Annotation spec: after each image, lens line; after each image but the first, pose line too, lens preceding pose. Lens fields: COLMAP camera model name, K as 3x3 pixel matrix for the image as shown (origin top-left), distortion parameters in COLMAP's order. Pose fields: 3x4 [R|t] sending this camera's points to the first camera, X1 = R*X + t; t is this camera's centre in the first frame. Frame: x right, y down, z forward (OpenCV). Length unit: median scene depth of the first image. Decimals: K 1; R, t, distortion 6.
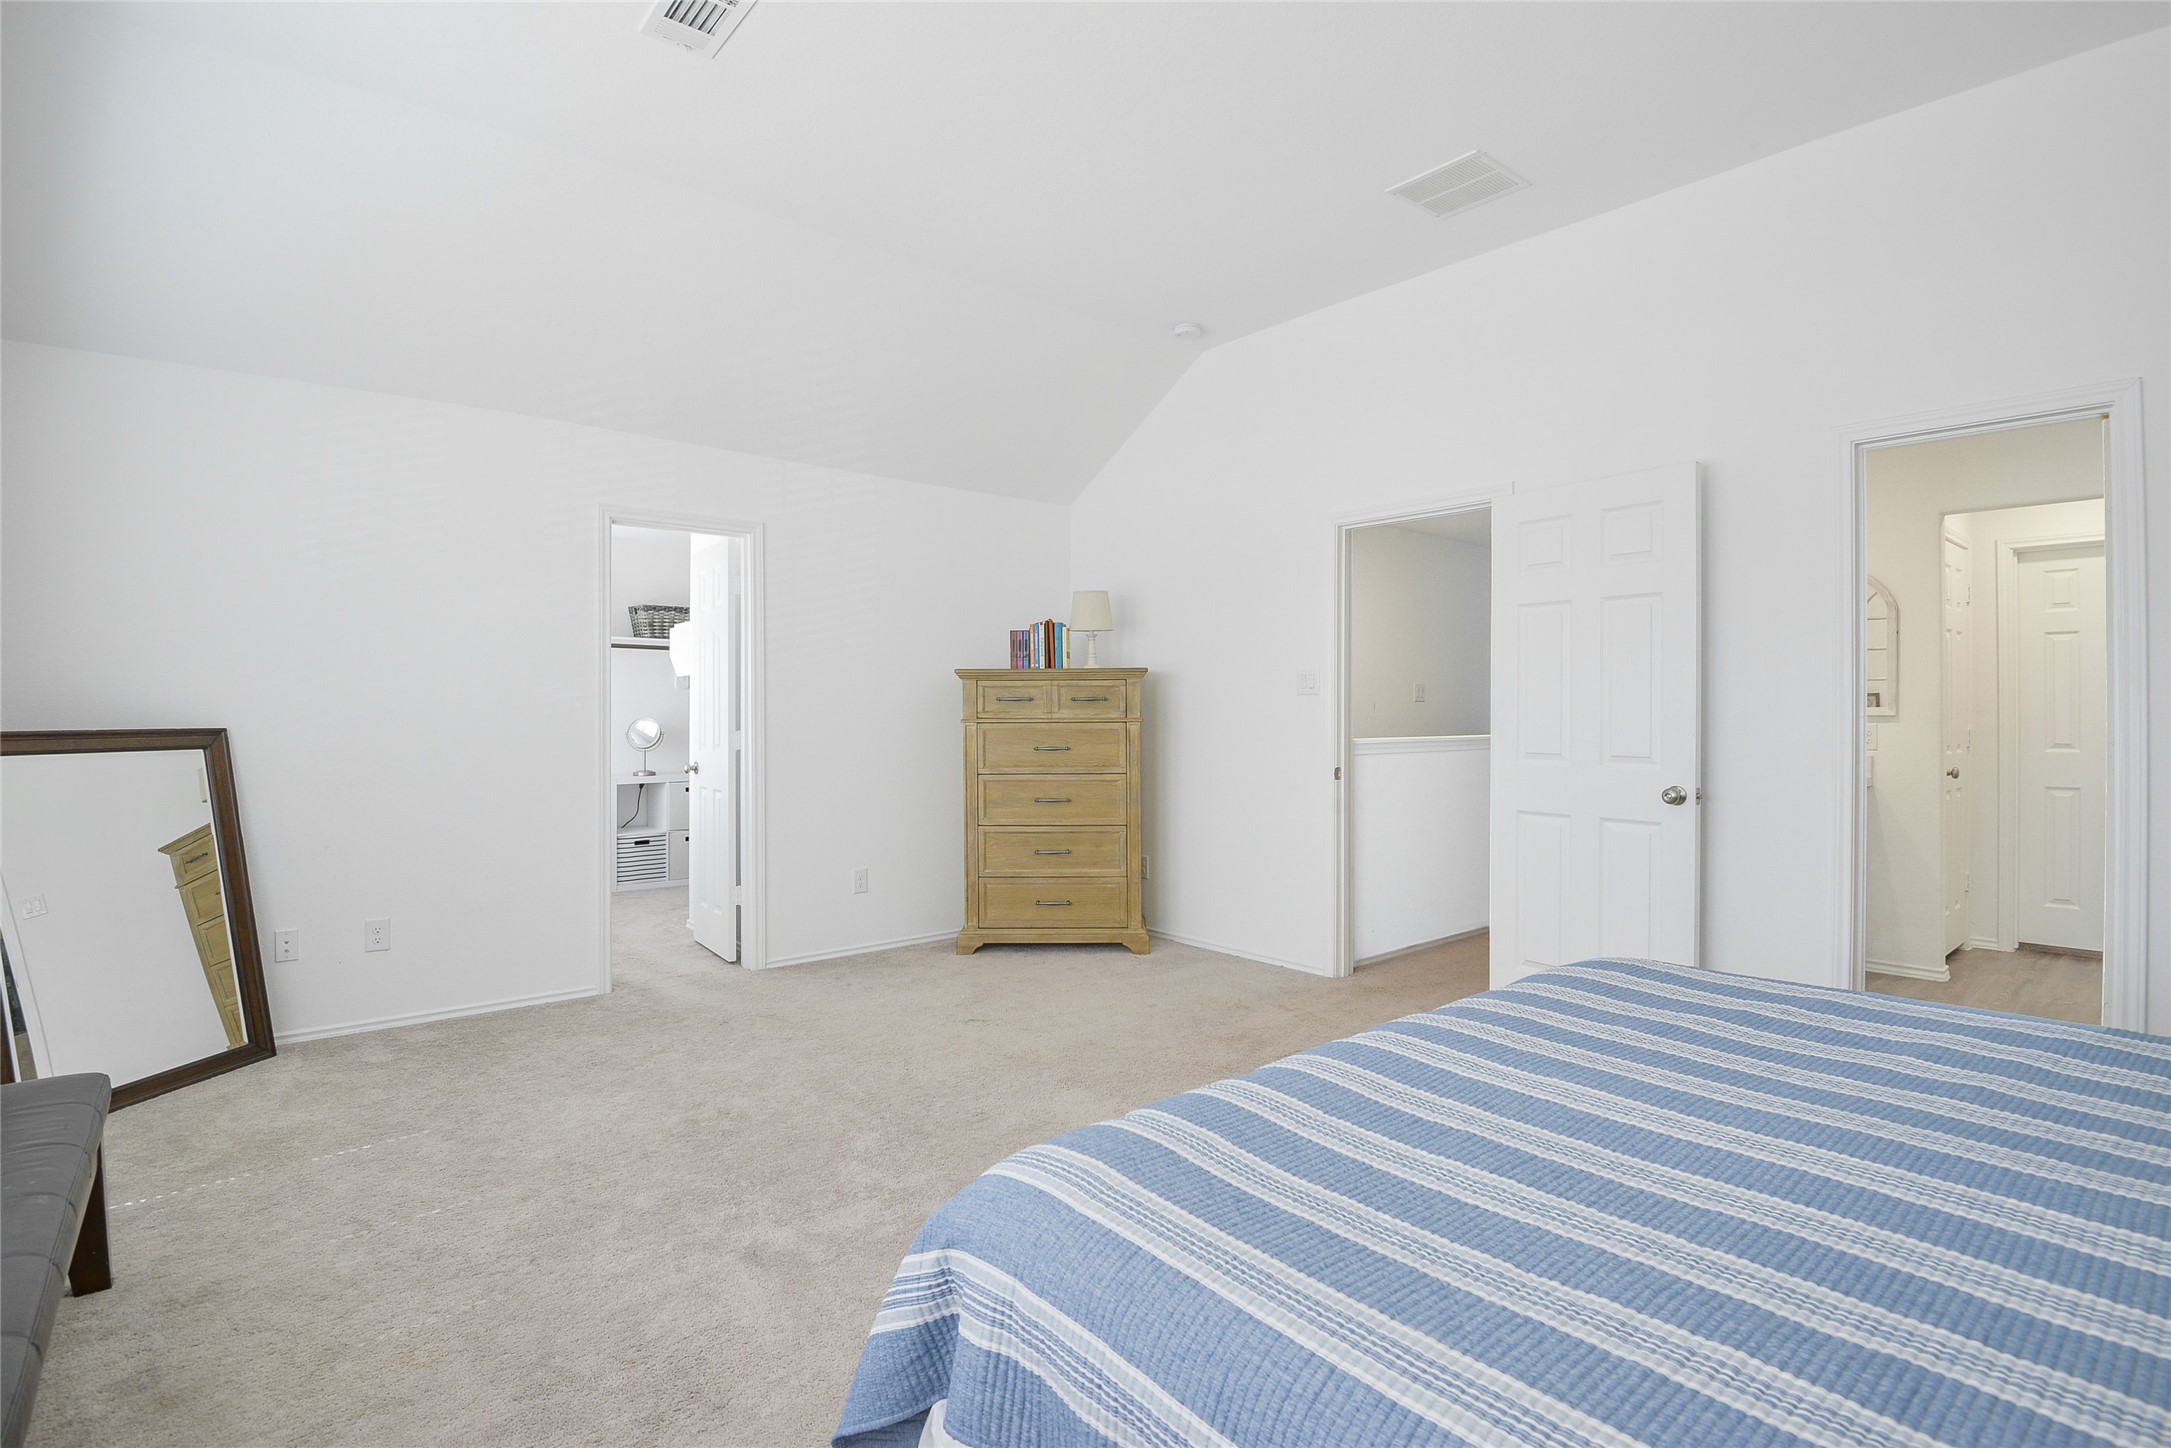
lens RADIAL K [[1055.9, 0, 1087.1], [0, 1055.9, 721.5], [0, 0, 1]] dist [-0.024590, -0.009802]
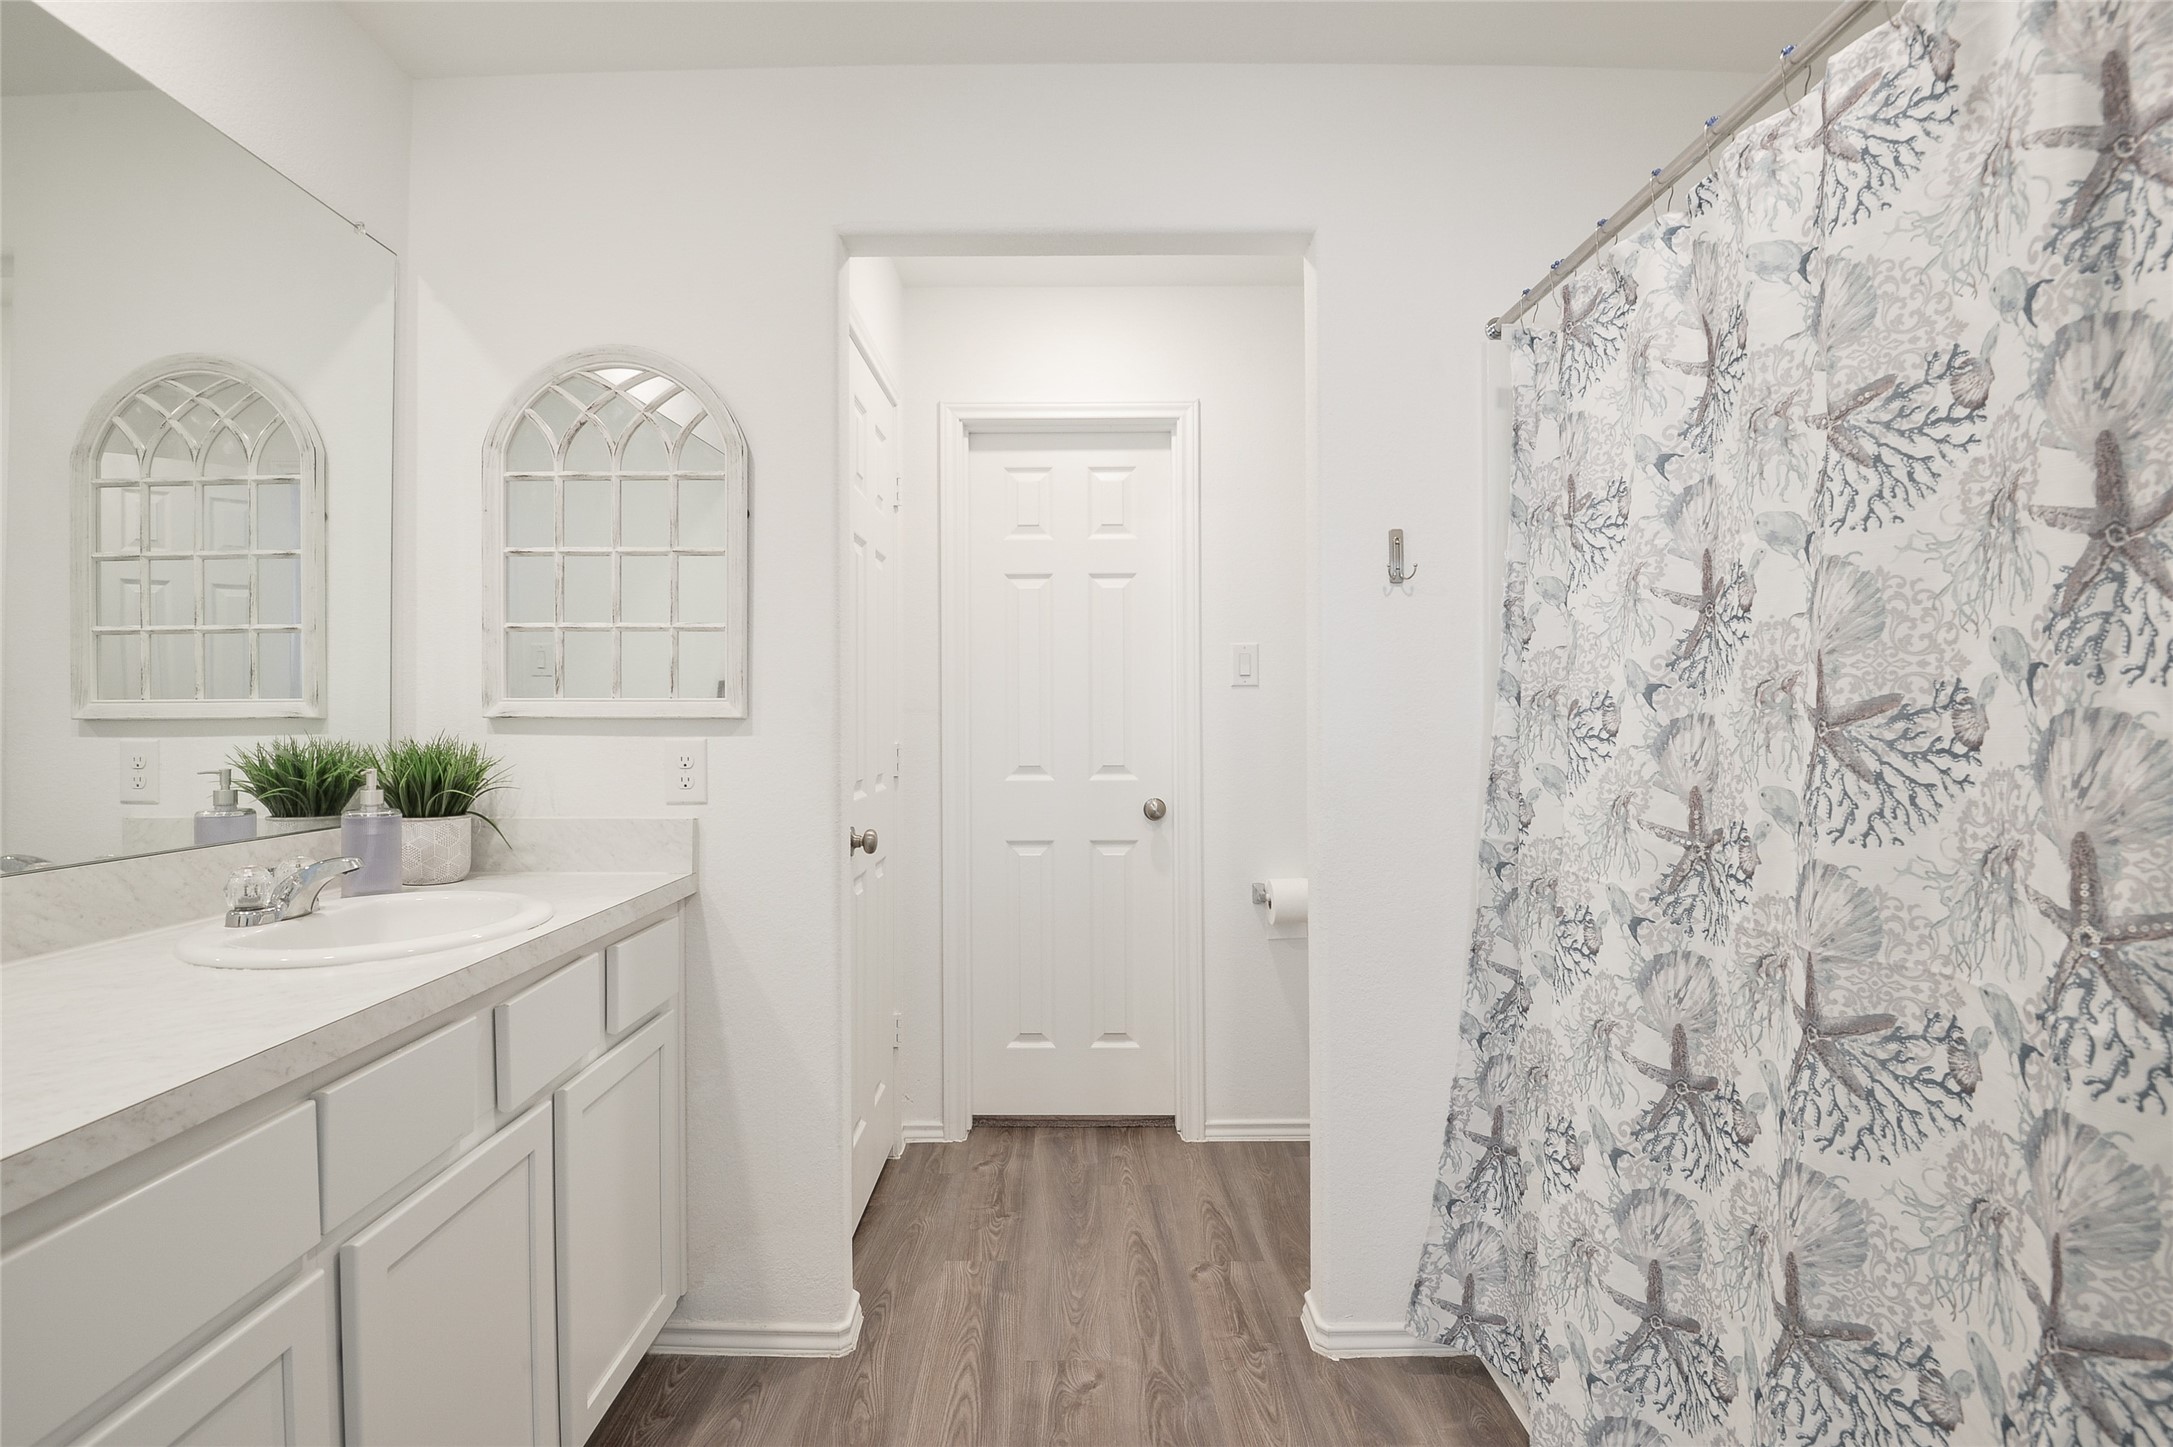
lens RADIAL K [[1056.9, 0, 1085.0], [0, 1056.9, 716.5], [0, 0, 1]] dist [-0.024590, -0.009802]
pose [[0.651928, 0.001461, 0.758280, 0.517134], [0.002624, 0.999988, -0.004183, -0.004541], [-0.758276, 0.004717, 0.651916, 0.584249]]
